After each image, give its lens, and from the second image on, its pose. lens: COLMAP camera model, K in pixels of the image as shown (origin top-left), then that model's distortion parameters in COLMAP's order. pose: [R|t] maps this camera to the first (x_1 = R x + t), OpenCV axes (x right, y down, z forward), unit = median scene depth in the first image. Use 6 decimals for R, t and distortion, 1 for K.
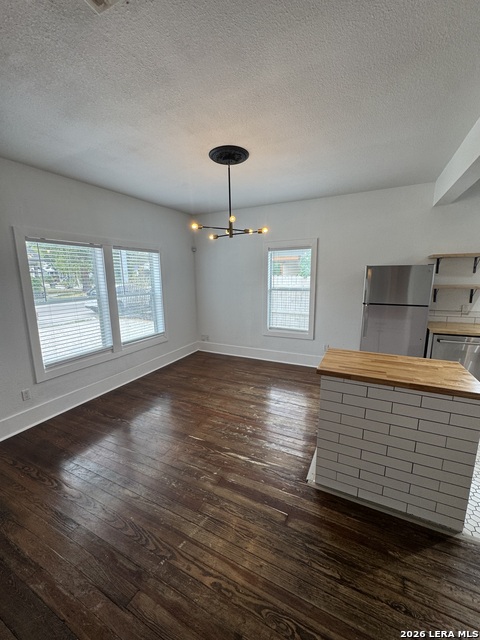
lens RADIAL K [[256.3, 0, 240.9], [0, 256.3, 320.6], [0, 0, 1]] dist [-0.003290, 0.000282]
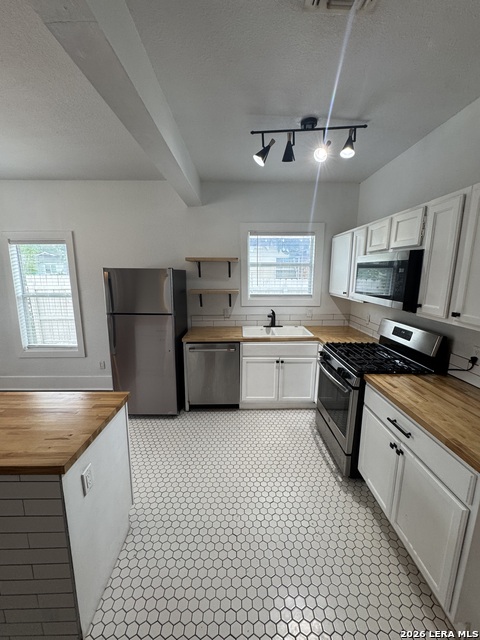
lens RADIAL K [[256.3, 0, 240.9], [0, 256.3, 320.6], [0, 0, 1]] dist [-0.003290, 0.000282]
pose [[0.889683, -0.068832, 0.451360, 0.456750], [0.066056, 0.997575, 0.021925, -0.031997], [-0.451775, 0.010309, 0.892072, 0.067935]]
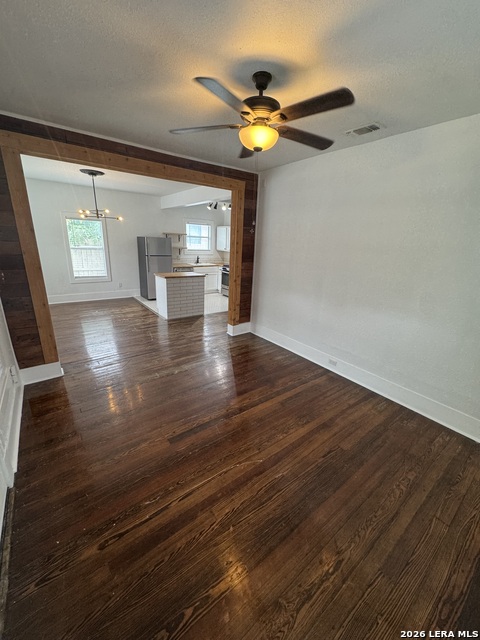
lens RADIAL K [[256.3, 0, 240.9], [0, 256.3, 320.6], [0, 0, 1]] dist [-0.003290, 0.000282]
pose [[0.438924, -0.236875, 0.866739, -1.006905], [0.106528, 0.971540, 0.211569, 0.077778], [-0.892187, -0.000531, 0.451666, -0.547300]]
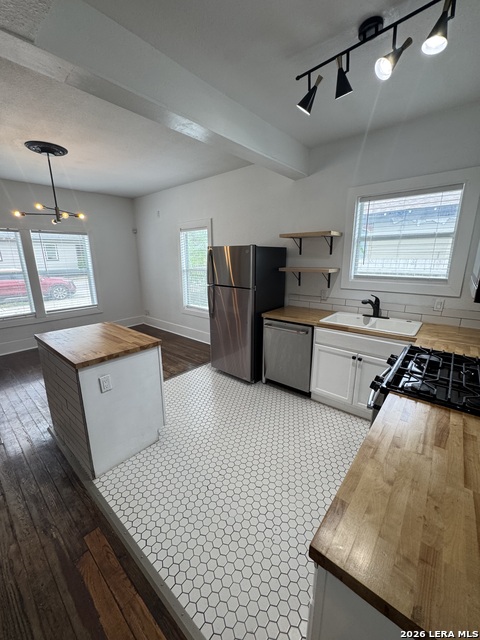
lens RADIAL K [[256.3, 0, 240.9], [0, 256.3, 320.6], [0, 0, 1]] dist [-0.003290, 0.000282]
pose [[0.970865, 0.066372, -0.230253, 0.788417], [-0.049221, 0.995623, 0.079455, -0.010134], [0.234519, -0.065807, 0.969882, 0.034176]]
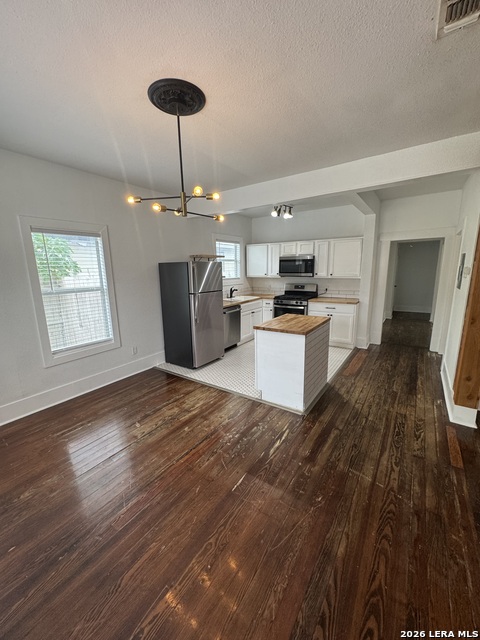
lens RADIAL K [[256.3, 0, 240.9], [0, 256.3, 320.6], [0, 0, 1]] dist [-0.003290, 0.000282]
pose [[0.134949, -0.190628, 0.972342, -0.595100], [0.187900, 0.968436, 0.163784, -0.092195], [-0.972873, 0.160601, 0.166508, 0.576267]]
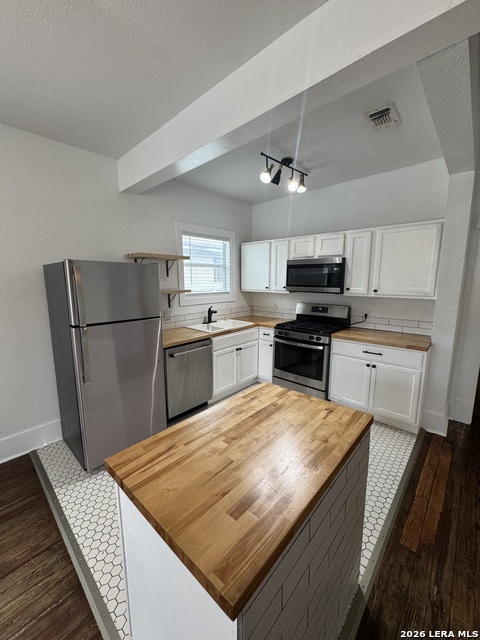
lens RADIAL K [[256.3, 0, 240.9], [0, 256.3, 320.6], [0, 0, 1]] dist [-0.003290, 0.000282]
pose [[0.274485, -0.141804, 0.951078, 0.044823], [0.167405, 0.981010, 0.097953, -0.068389], [-0.946907, 0.132328, 0.293011, 0.454633]]
